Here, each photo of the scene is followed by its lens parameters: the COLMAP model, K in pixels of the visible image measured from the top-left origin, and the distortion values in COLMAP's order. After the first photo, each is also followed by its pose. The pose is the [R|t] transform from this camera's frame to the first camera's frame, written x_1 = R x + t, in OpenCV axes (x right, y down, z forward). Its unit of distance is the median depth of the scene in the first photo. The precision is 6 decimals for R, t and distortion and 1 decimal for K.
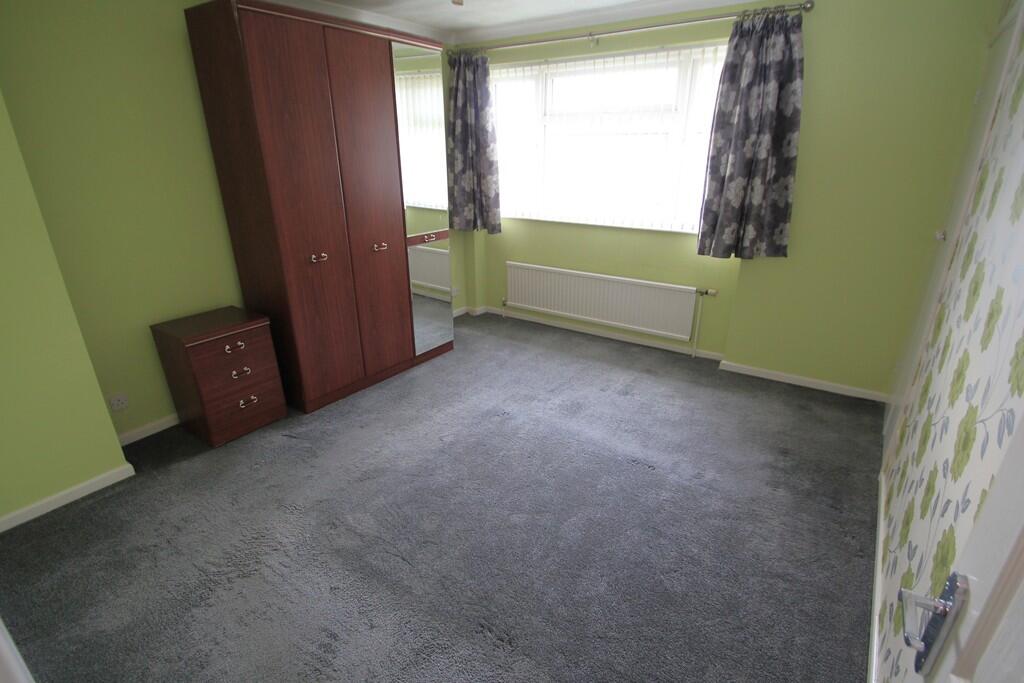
lens RADIAL K [[513.5, 0, 509.3], [0, 513.5, 360.6], [0, 0, 1]] dist [-0.000506, -0.000465]
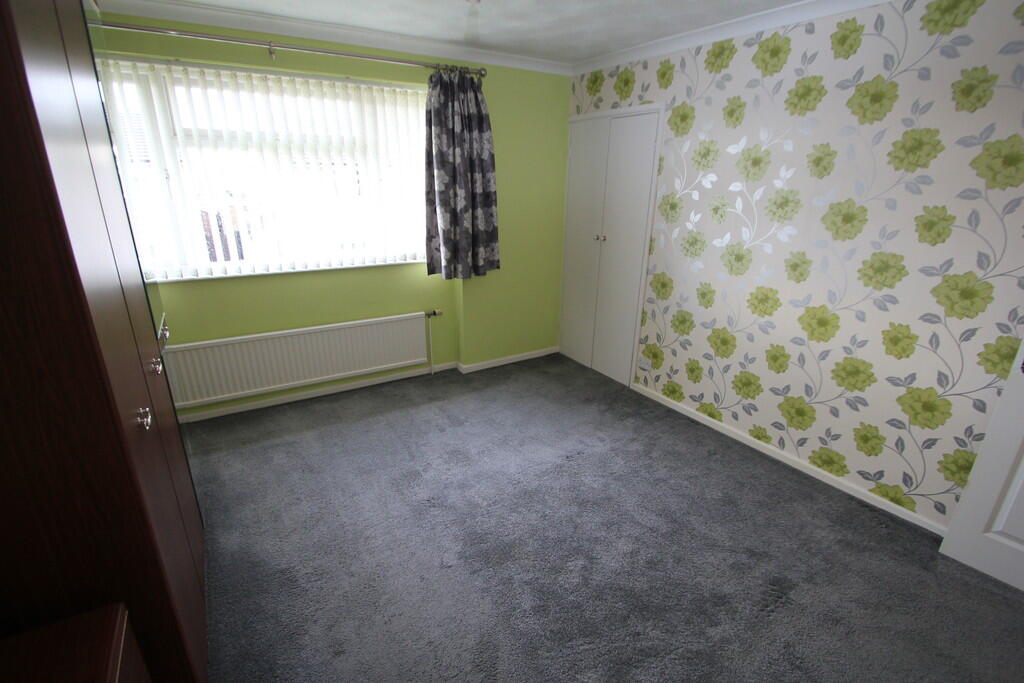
lens RADIAL K [[486.6, 0, 512.5], [0, 486.6, 356.5], [0, 0, 1]] dist [-0.000007, -0.000767]
pose [[0.383746, -0.307249, 0.870825, -0.531832], [0.342563, 0.923102, 0.174737, -0.189900], [-0.857549, 0.231258, 0.459489, 0.446525]]
